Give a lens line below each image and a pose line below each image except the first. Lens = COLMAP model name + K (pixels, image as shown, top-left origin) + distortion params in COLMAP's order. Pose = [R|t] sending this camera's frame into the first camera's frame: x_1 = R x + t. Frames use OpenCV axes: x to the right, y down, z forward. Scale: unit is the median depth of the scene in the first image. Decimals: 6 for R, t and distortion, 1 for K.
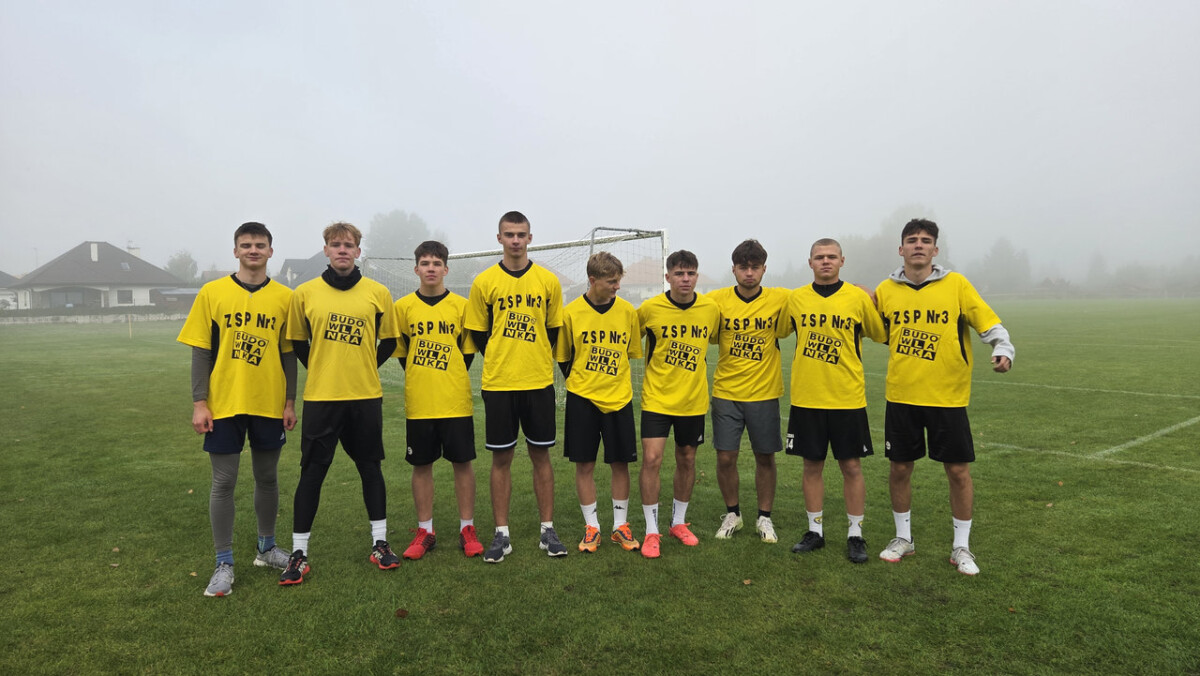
lens RADIAL K [[803.5, 0, 602.7], [0, 803.5, 329.9], [0, 0, 1]] dist [0.086637, -0.078427]
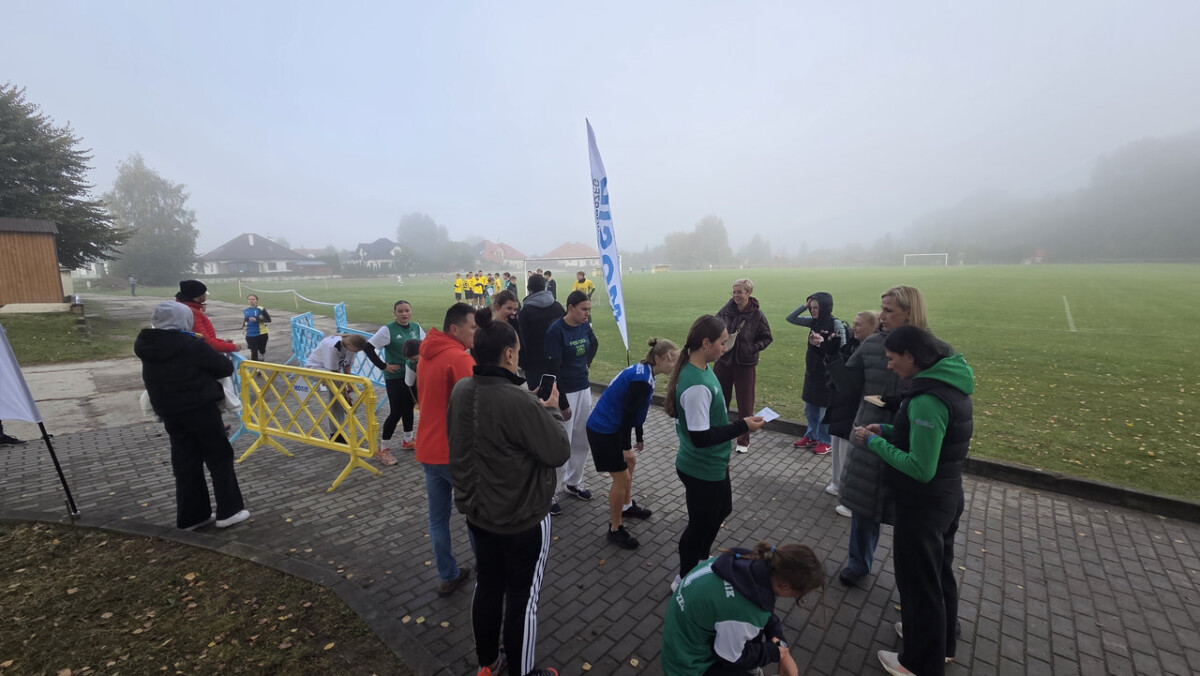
lens RADIAL K [[485.9, 0, 597.0], [0, 485.9, 337.1], [0, 0, 1]] dist [0.008827, -0.002386]
pose [[0.991713, -0.018096, 0.127192, -0.033261], [0.004185, 0.994056, 0.108791, -0.000470], [-0.128405, -0.107357, 0.985894, -0.122134]]
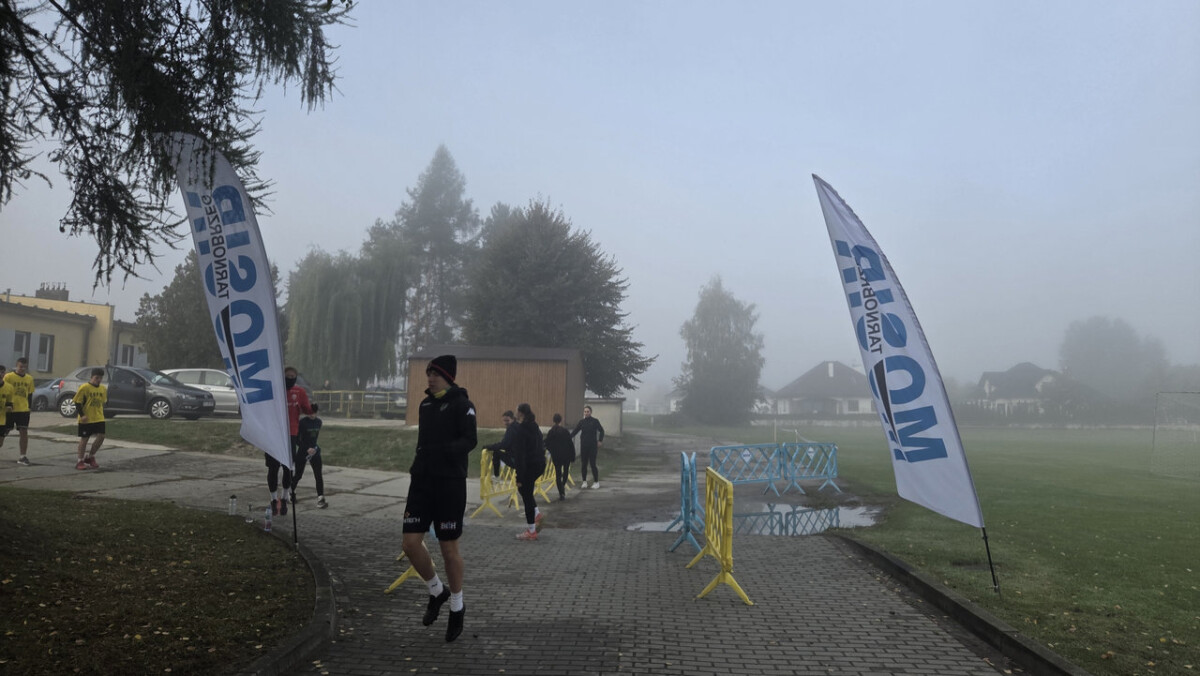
lens RADIAL K [[803.5, 0, 602.7], [0, 803.5, 329.9], [0, 0, 1]] dist [0.086637, -0.078427]
pose [[0.709264, -0.049974, -0.703170, 0.008692], [-0.044045, 0.992394, -0.114957, 0.002731], [0.703566, 0.112506, 0.701667, -0.124135]]
